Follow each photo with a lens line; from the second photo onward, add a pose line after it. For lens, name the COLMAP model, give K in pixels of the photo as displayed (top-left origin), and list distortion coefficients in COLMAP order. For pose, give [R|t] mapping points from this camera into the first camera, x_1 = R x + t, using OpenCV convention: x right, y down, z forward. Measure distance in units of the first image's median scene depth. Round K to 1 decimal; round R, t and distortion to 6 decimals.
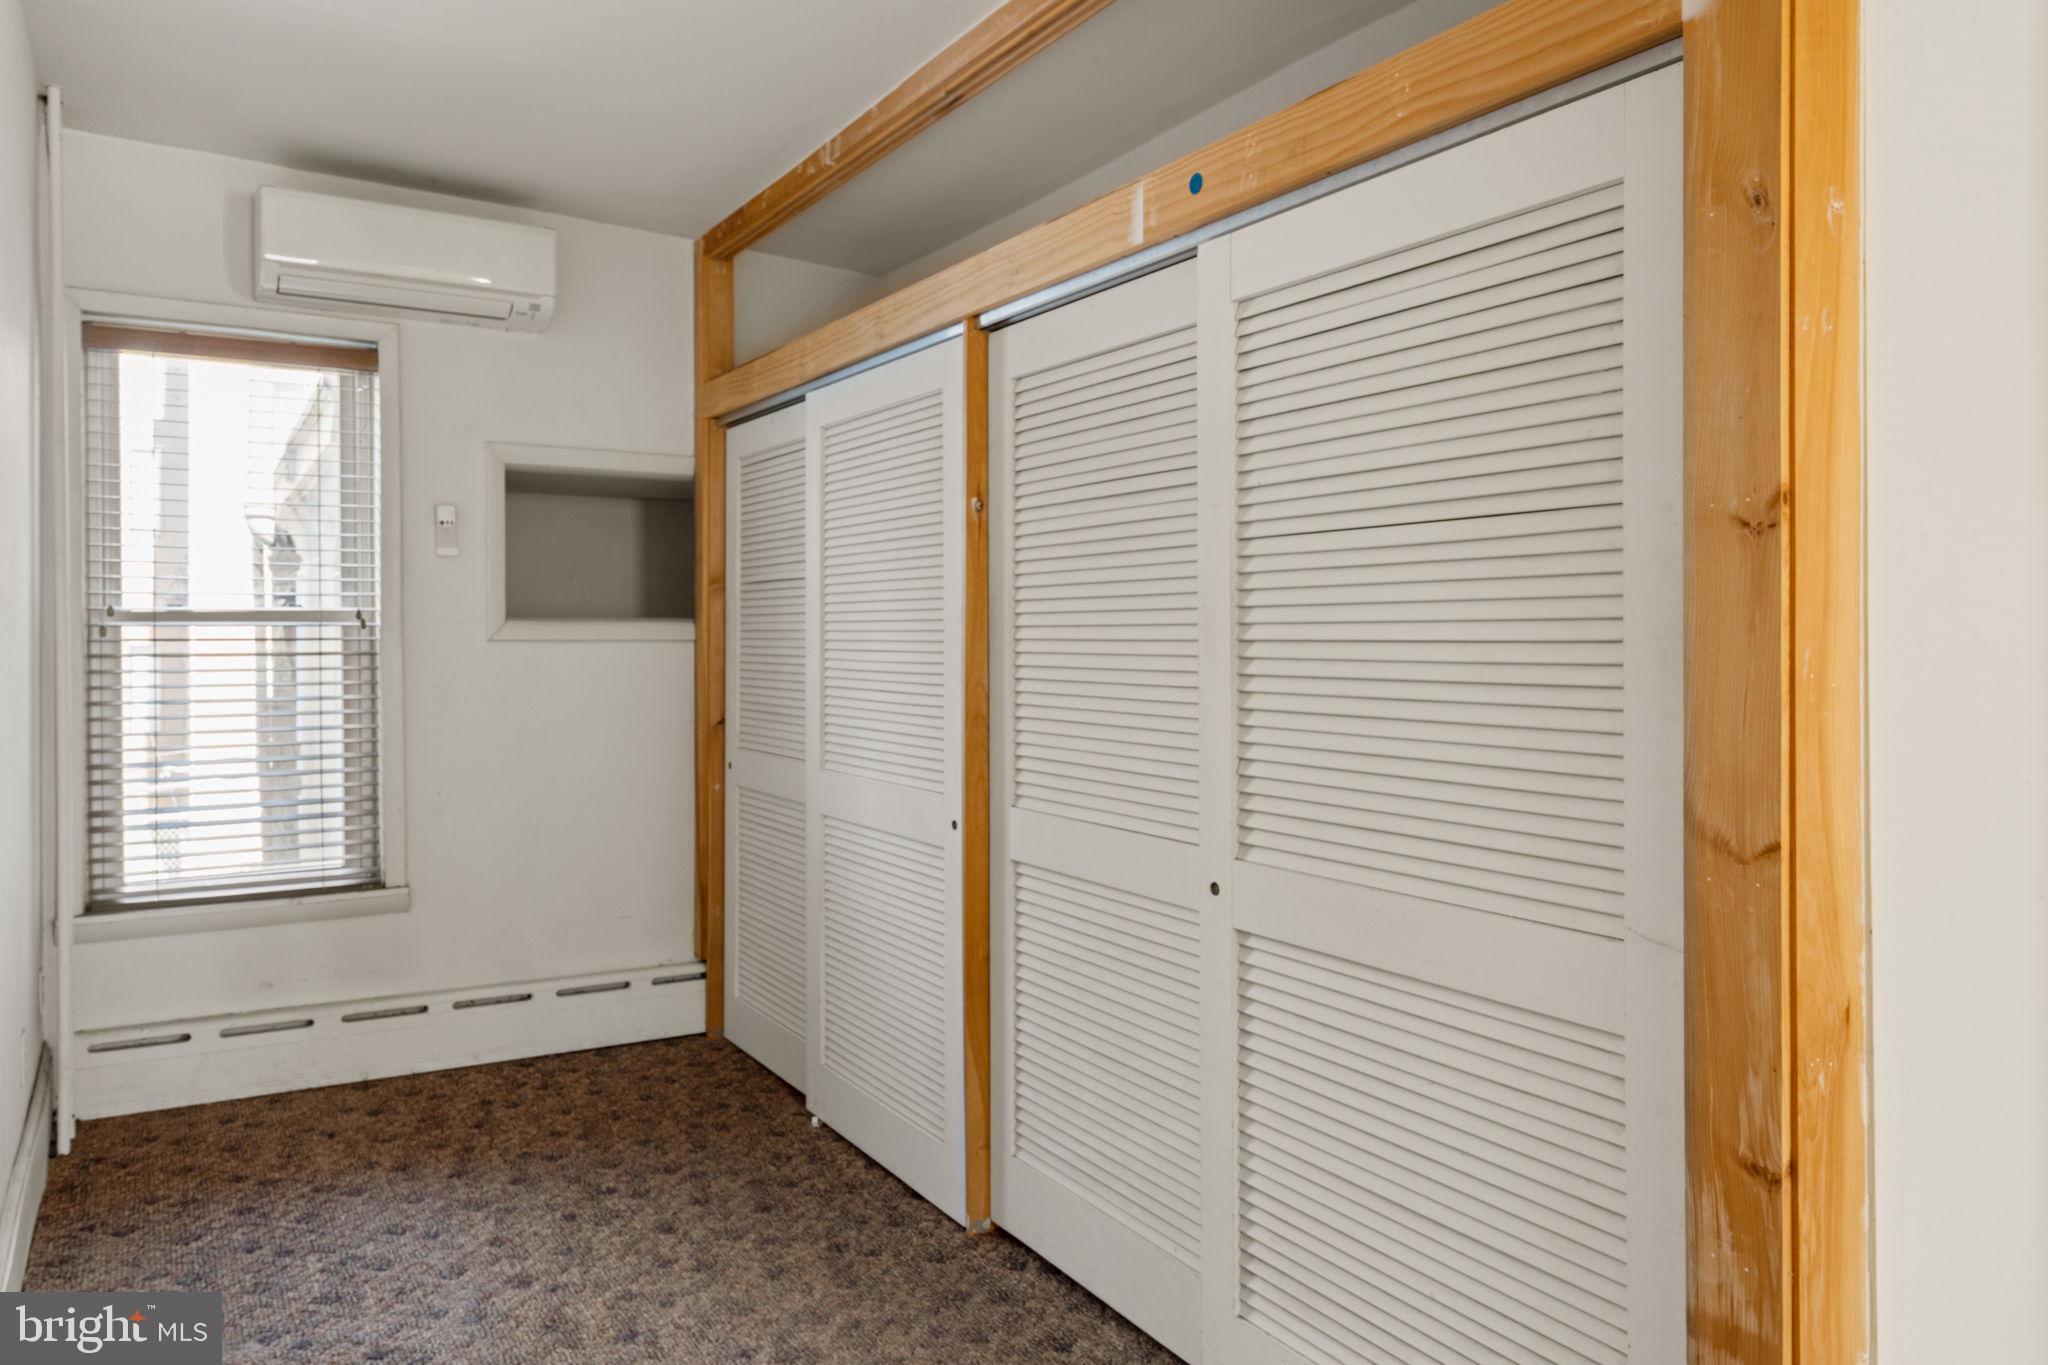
lens RADIAL K [[1319.2, 0, 993.3], [0, 1319.2, 632.7], [0, 0, 1]] dist [0.000559, -0.000632]
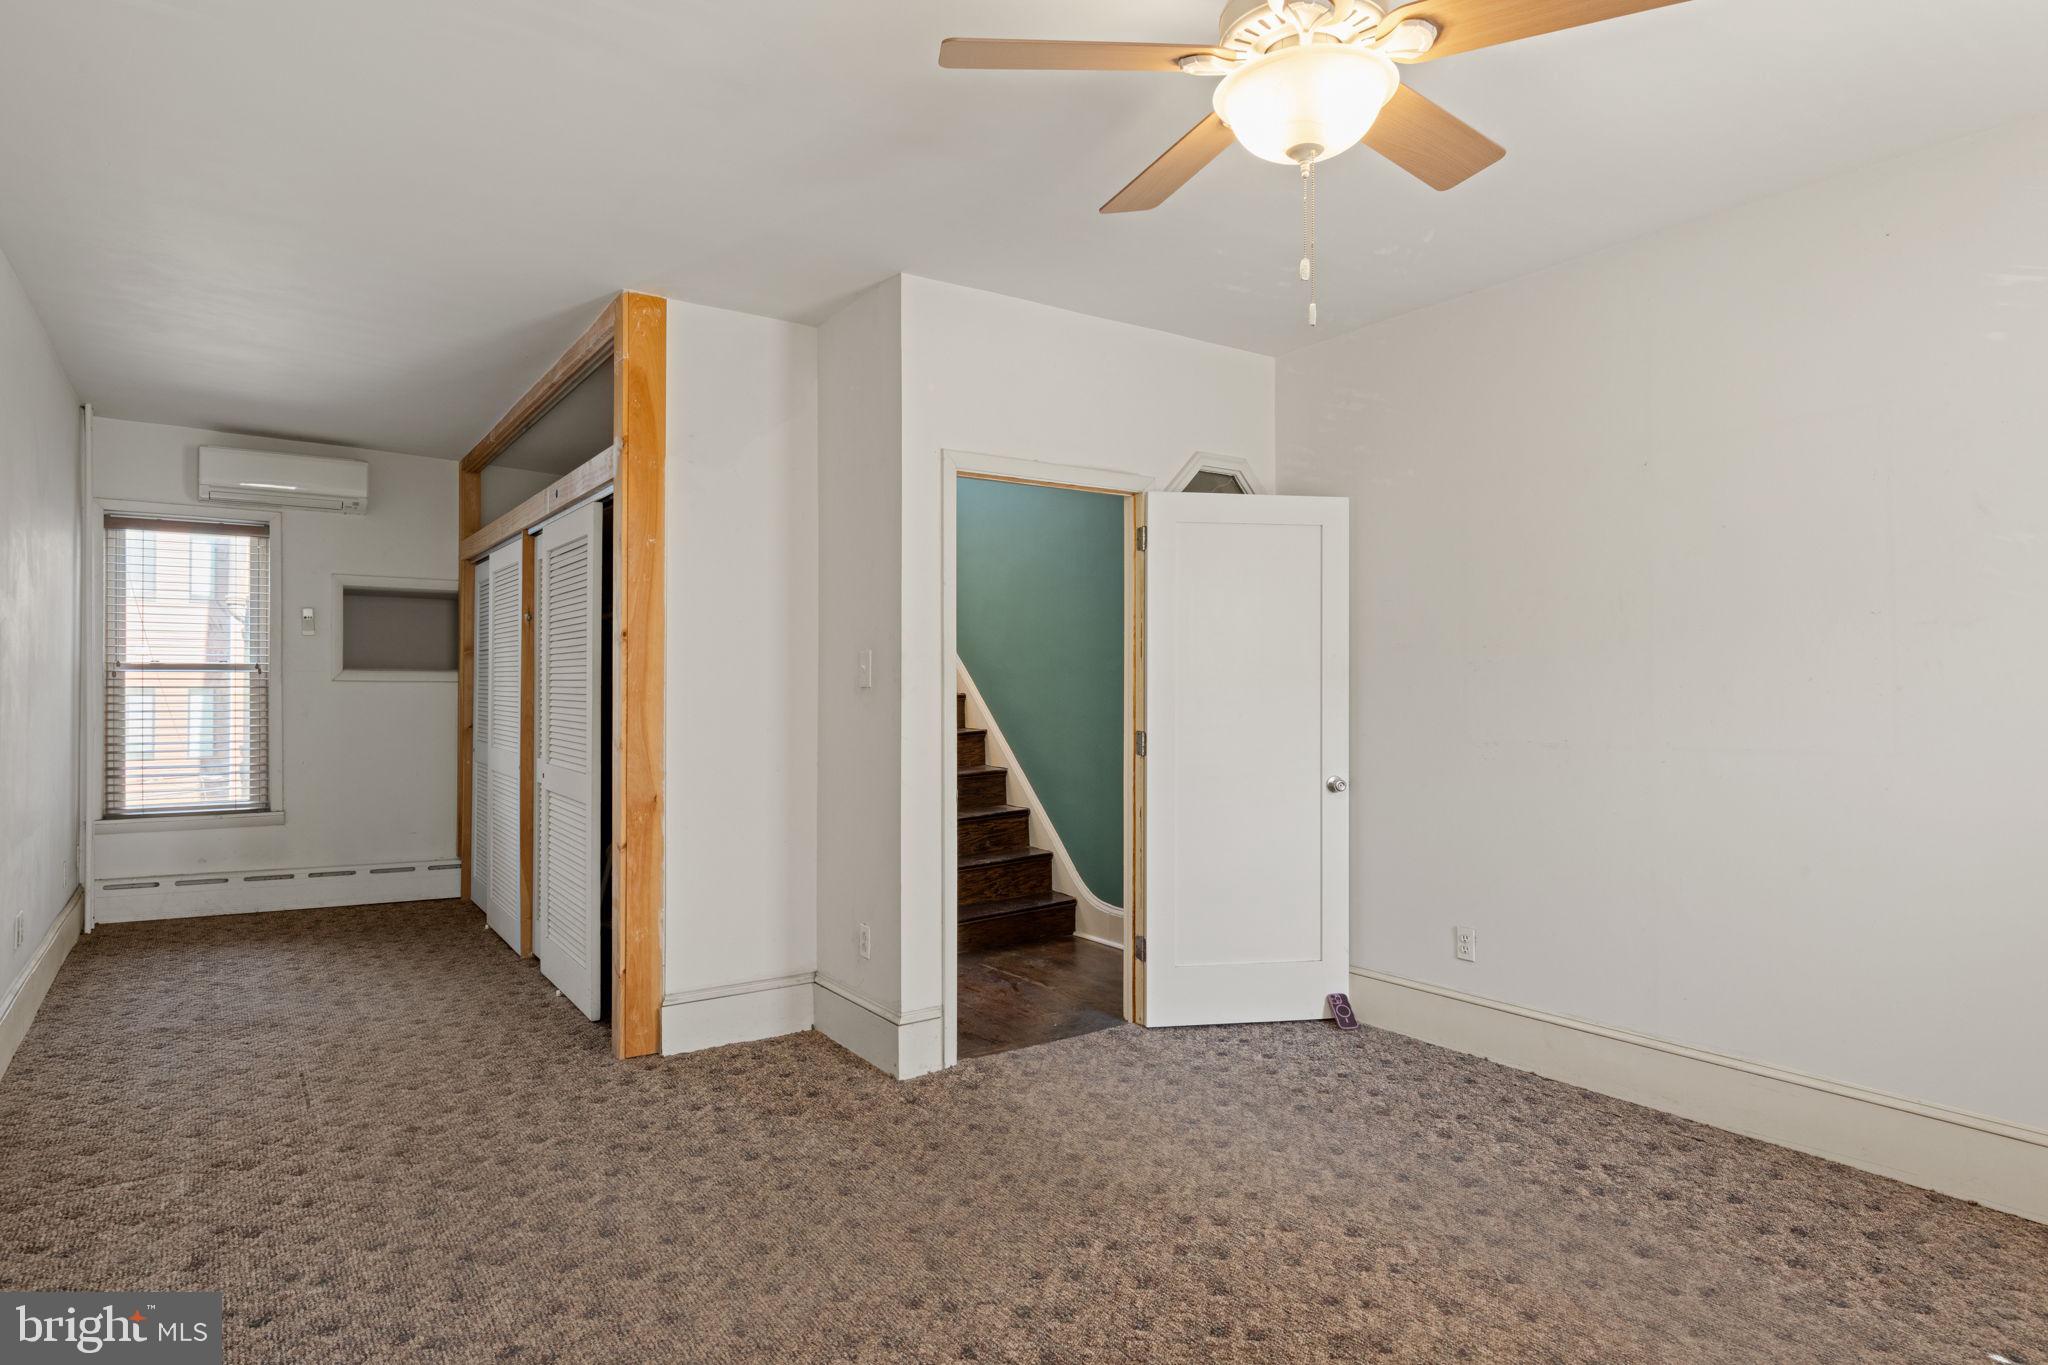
lens RADIAL K [[1121.7, 0, 1008.7], [0, 1121.7, 677.0], [0, 0, 1]] dist [0.001527, 0.000780]
pose [[0.999205, 0.006503, 0.039335, 0.541131], [-0.006286, 0.999964, -0.005624, 0.004050], [-0.039370, 0.005372, 0.999210, -0.660765]]
